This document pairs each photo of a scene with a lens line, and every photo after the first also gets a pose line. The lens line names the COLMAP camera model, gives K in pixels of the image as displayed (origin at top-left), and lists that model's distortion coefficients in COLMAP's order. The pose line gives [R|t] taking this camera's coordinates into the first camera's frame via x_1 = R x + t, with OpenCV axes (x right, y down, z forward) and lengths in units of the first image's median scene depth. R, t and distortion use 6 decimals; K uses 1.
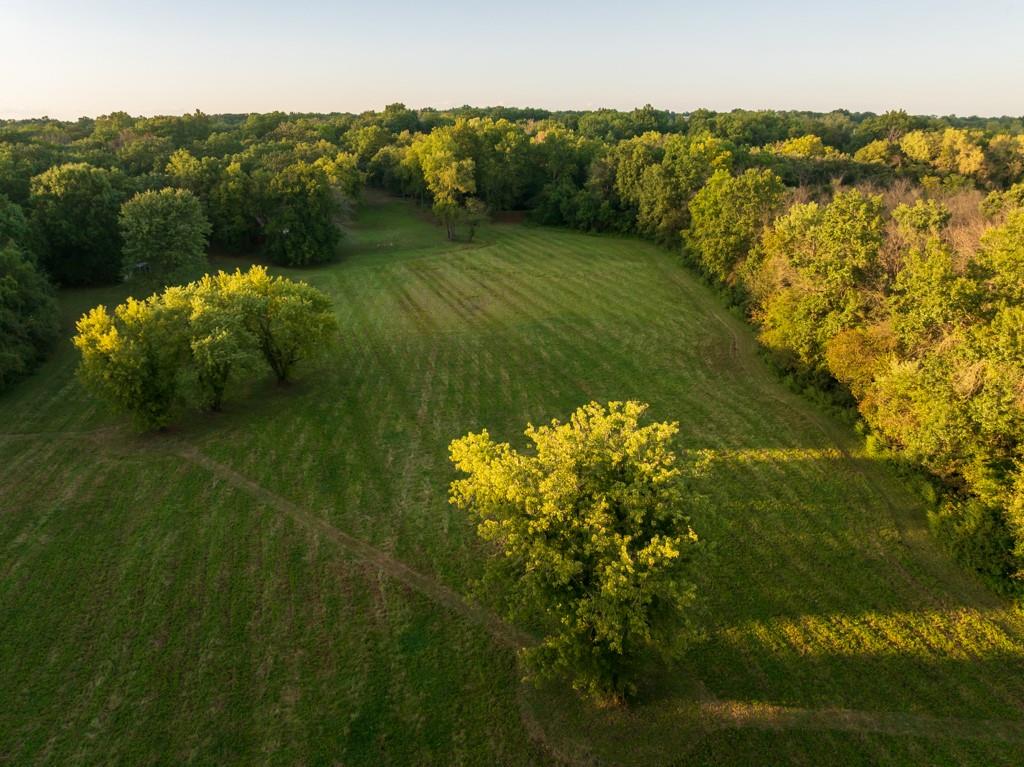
lens RADIAL K [[716.4, 0, 512.0], [0, 716.4, 383.5], [0, 0, 1]] dist [-0.045821, -0.002882]
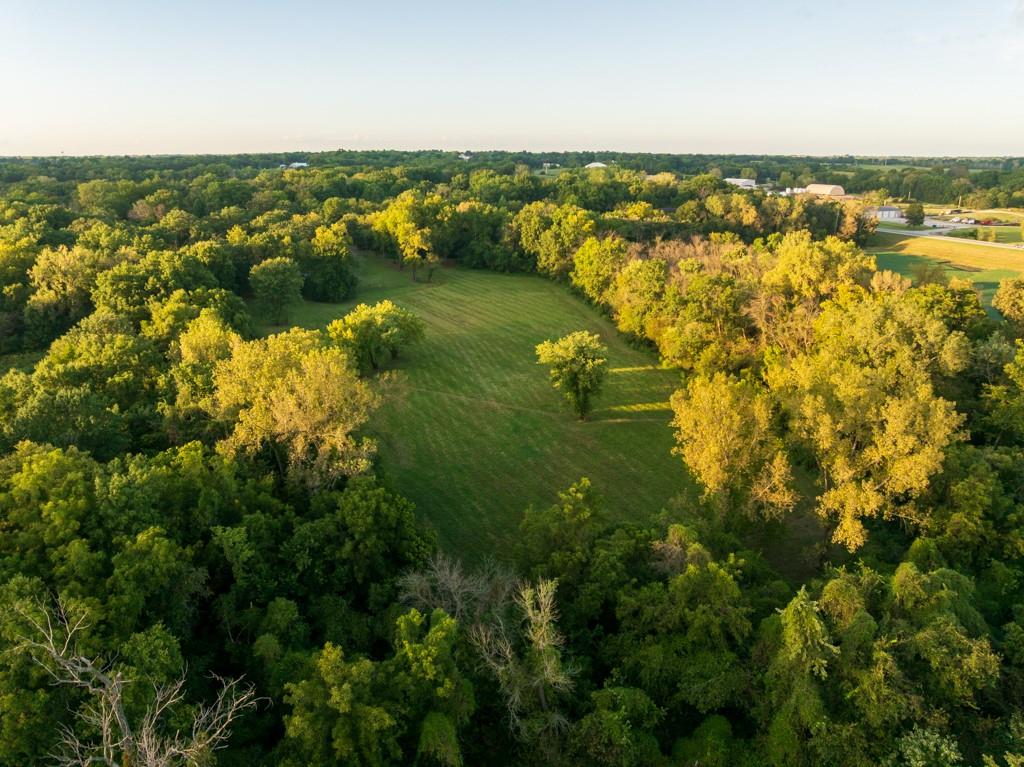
lens RADIAL K [[716.4, 0, 512.0], [0, 716.4, 383.5], [0, 0, 1]] dist [-0.045821, -0.002882]
pose [[0.981916, -0.054213, 0.181388, -0.188477], [0.061652, 0.997462, -0.035624, 0.085088], [-0.178996, 0.046162, 0.982766, -0.541737]]
